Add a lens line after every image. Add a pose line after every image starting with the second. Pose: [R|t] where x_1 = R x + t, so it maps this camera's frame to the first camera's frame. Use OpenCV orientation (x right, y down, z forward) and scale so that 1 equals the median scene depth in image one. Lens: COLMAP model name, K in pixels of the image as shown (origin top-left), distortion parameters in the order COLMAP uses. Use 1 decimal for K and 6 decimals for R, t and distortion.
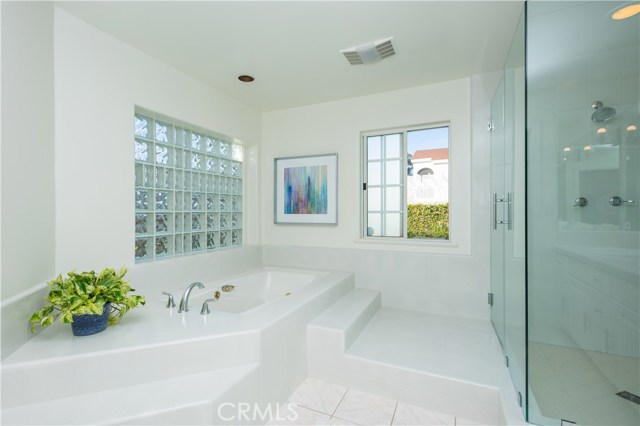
lens RADIAL K [[307.9, 0, 320.0], [0, 307.9, 213.0], [0, 0, 1]] dist [0.001034, 0.000044]
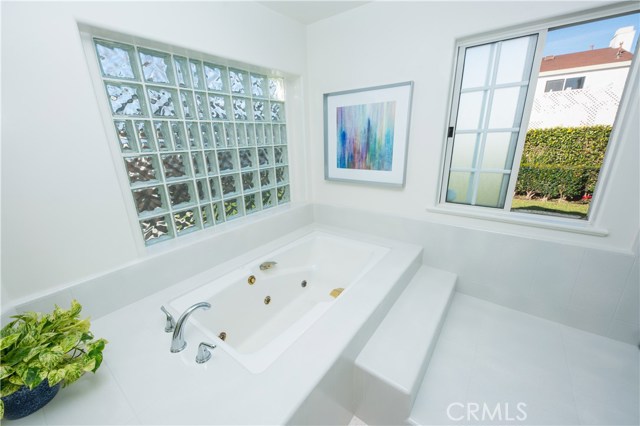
lens RADIAL K [[247.4, 0, 321.3], [0, 247.4, 214.0], [0, 0, 1]] dist [-0.002269, -0.000148]
pose [[0.973815, 0.045182, -0.222809, -0.004552], [0.023066, 0.955360, 0.294543, -0.077419], [0.226171, -0.291970, 0.929301, 0.355777]]
